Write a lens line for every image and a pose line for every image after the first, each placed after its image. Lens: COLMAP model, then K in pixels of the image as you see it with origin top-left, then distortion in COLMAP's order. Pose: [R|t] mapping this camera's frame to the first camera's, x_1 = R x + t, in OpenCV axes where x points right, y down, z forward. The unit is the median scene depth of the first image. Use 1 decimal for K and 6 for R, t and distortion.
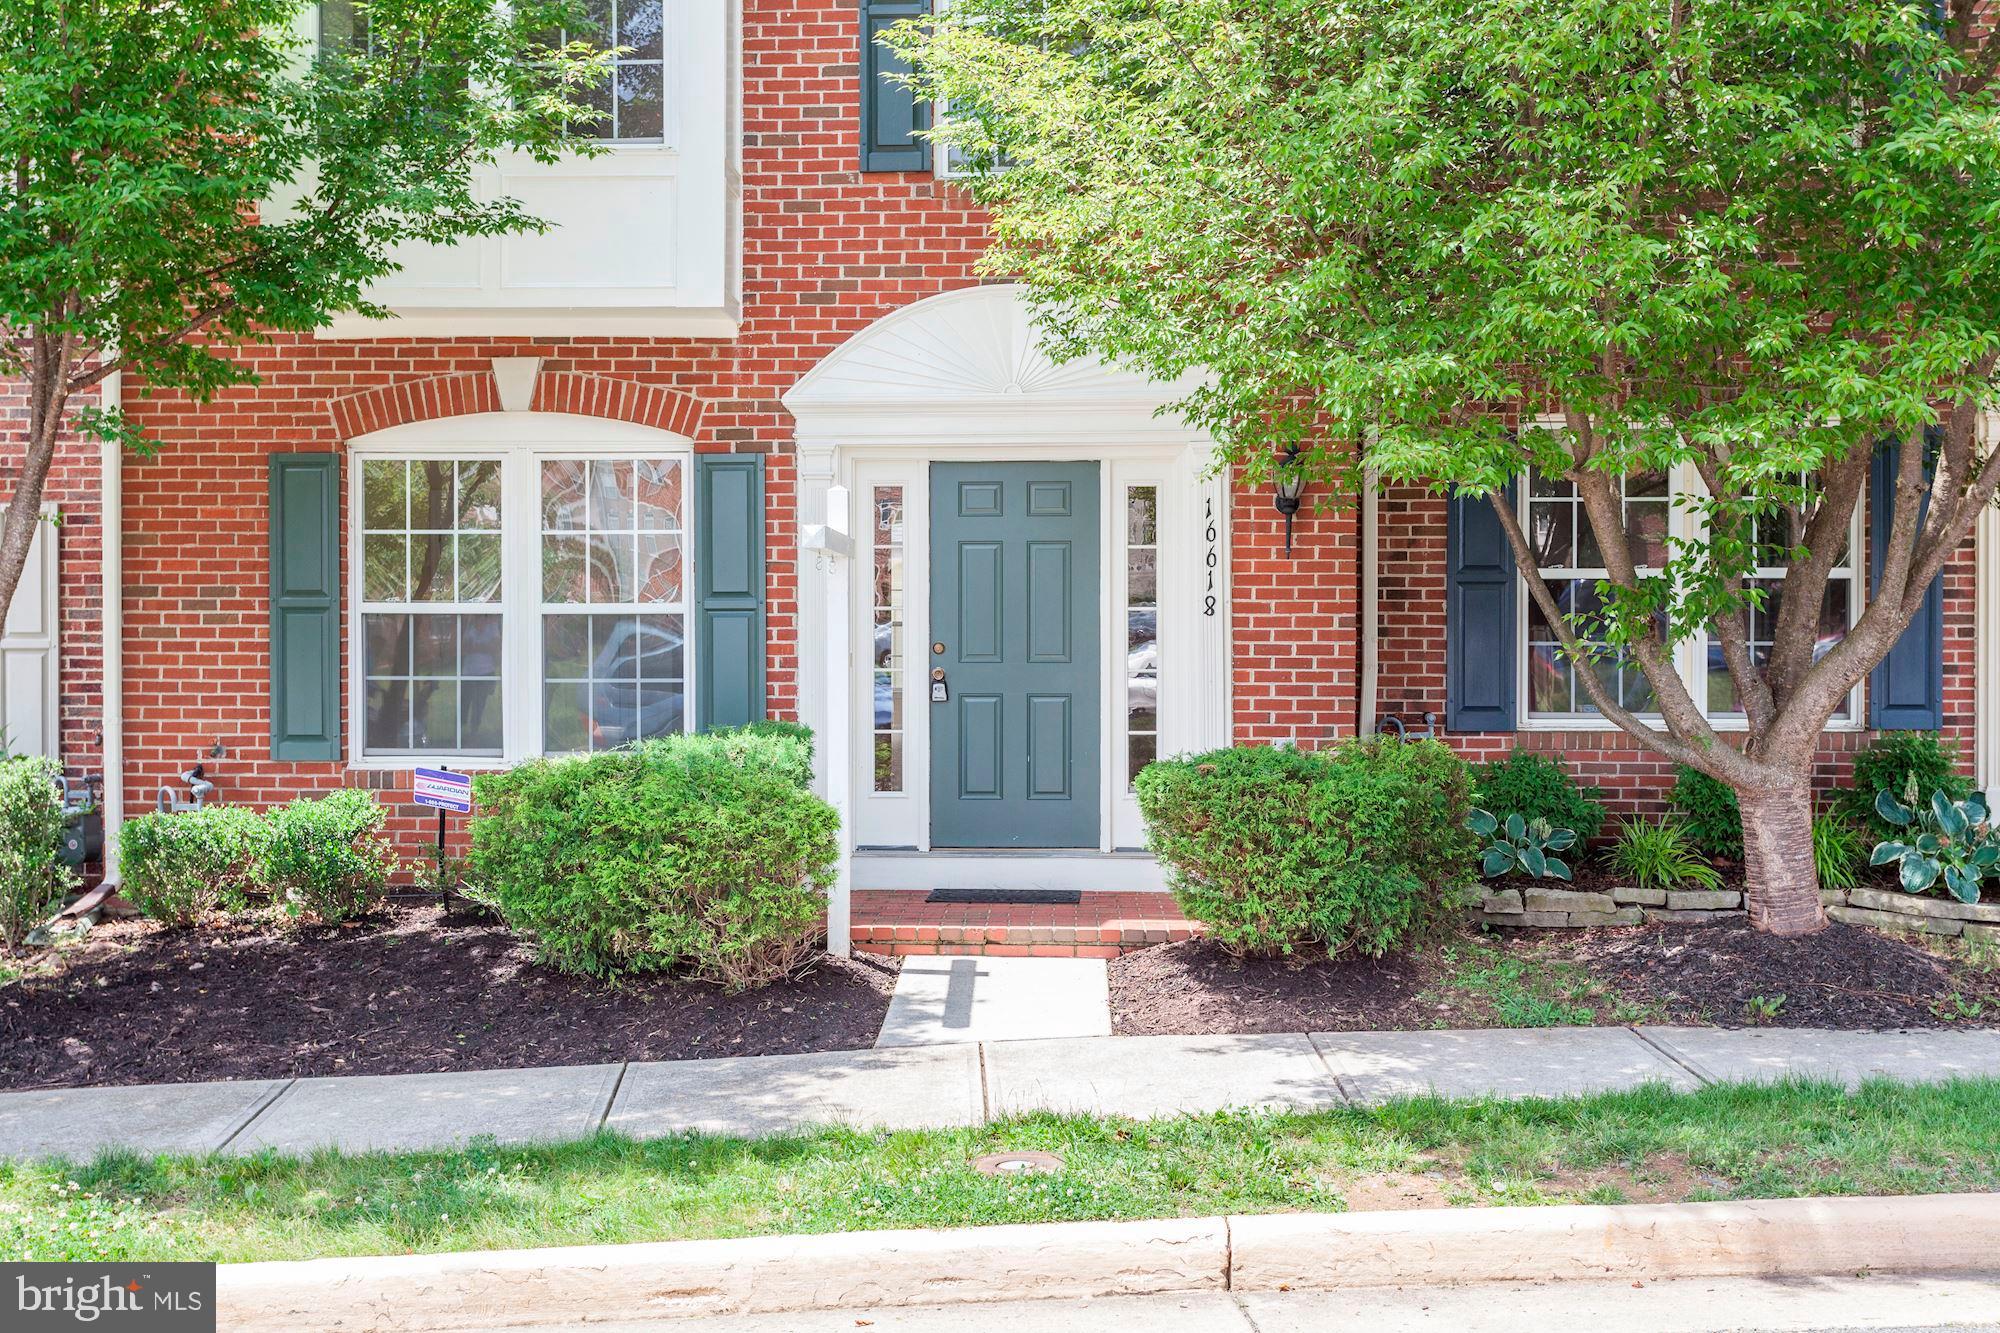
lens RADIAL K [[2253.3, 0, 999.9], [0, 2253.3, 659.7], [0, 0, 1]] dist [-0.076386, 0.000000]
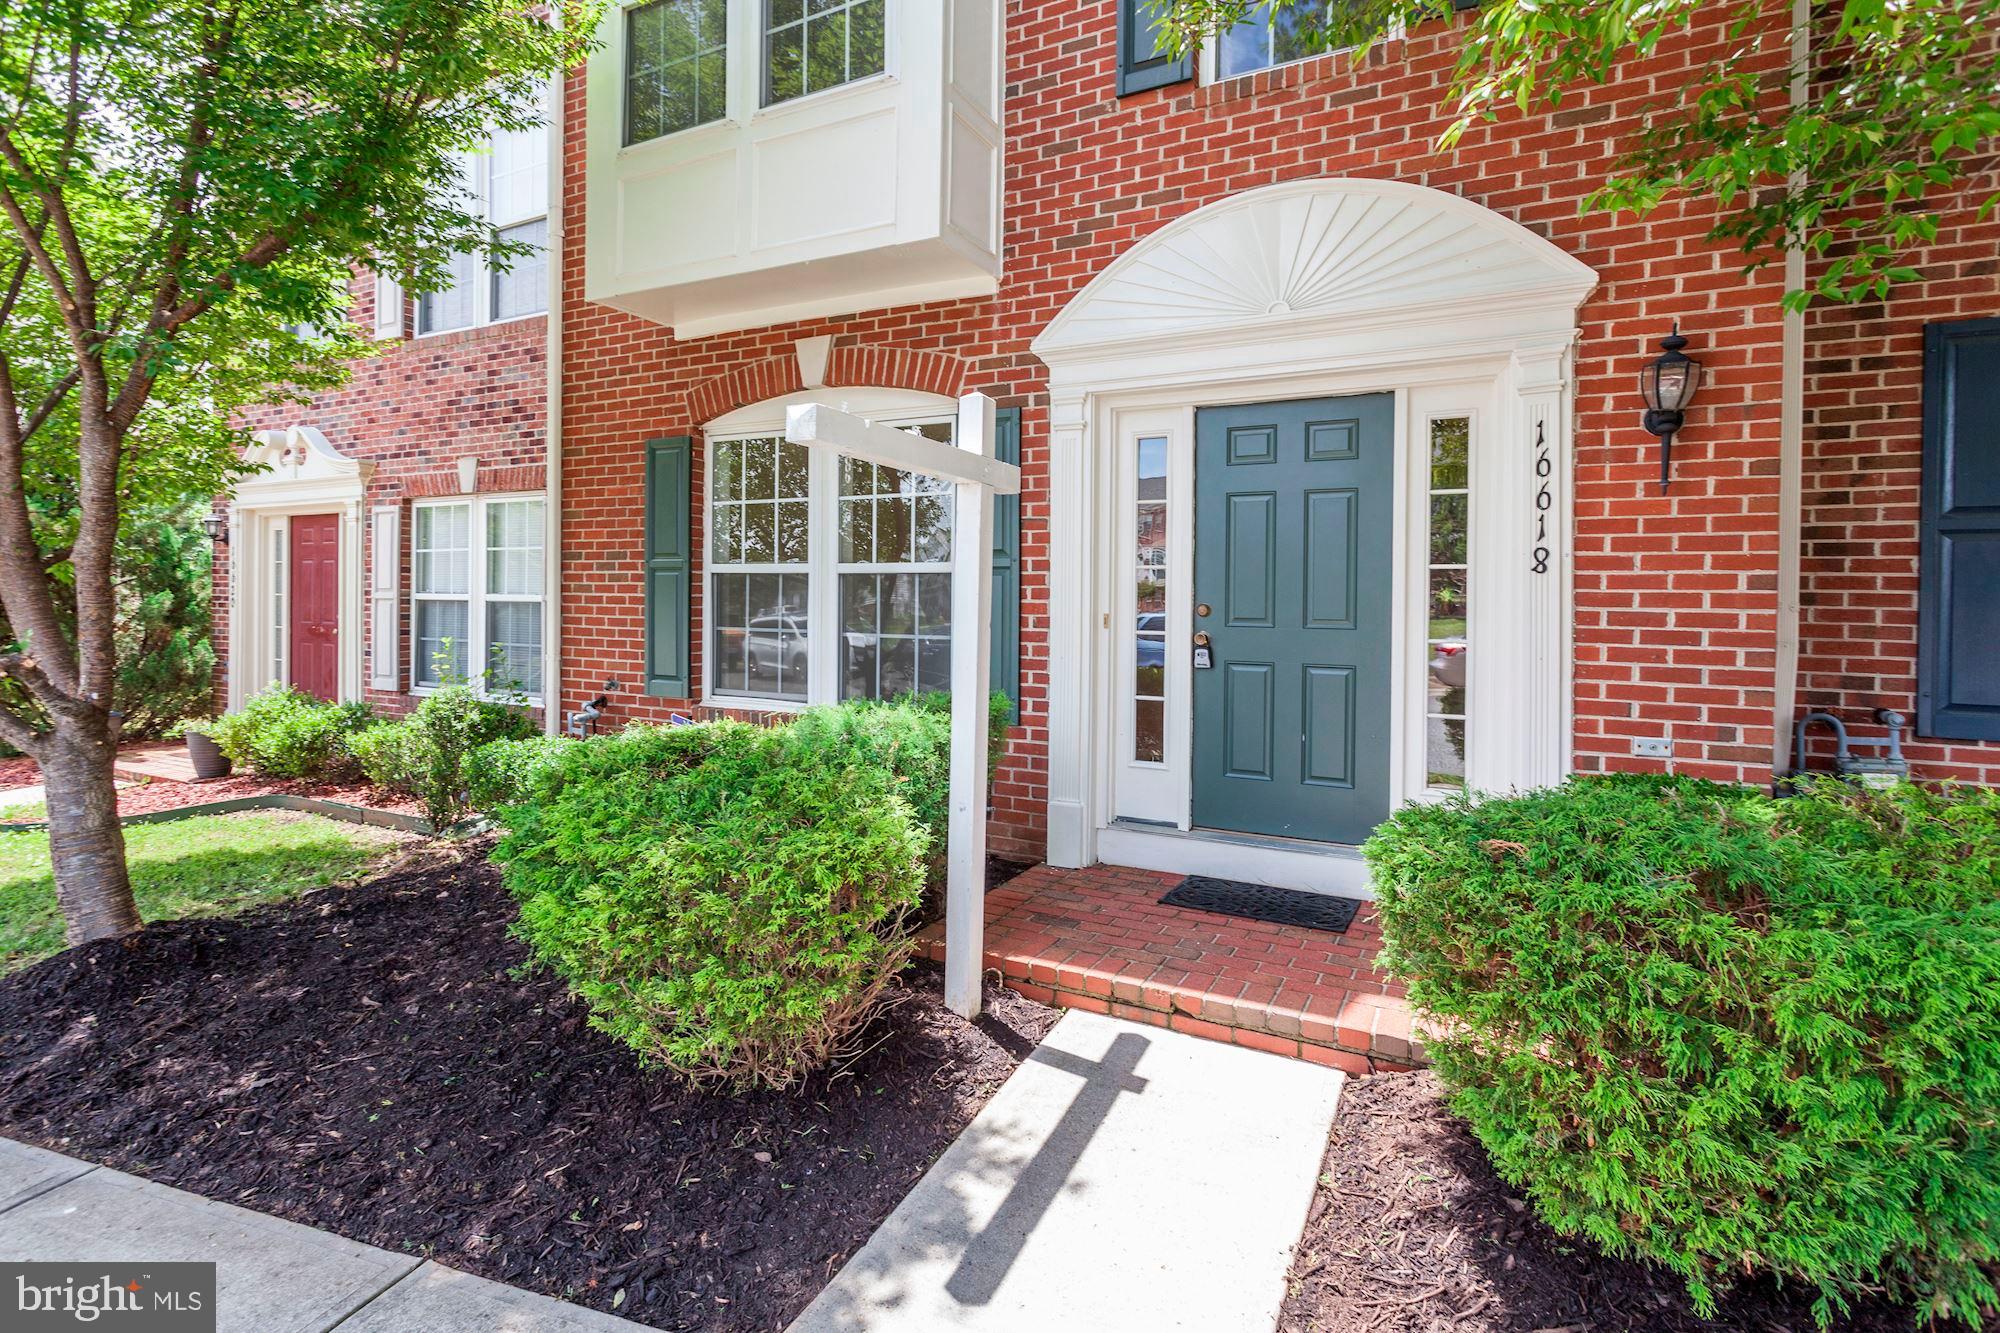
lens RADIAL K [[1020.3, 0, 948.1], [0, 1020.3, 608.0], [0, 0, 1]] dist [-0.029009, 0.021205]
pose [[0.897612, 0.014843, -0.440536, 0.063049], [-0.019704, 0.999785, -0.006462, -0.001397], [0.440345, 0.014481, 0.897712, 0.589817]]
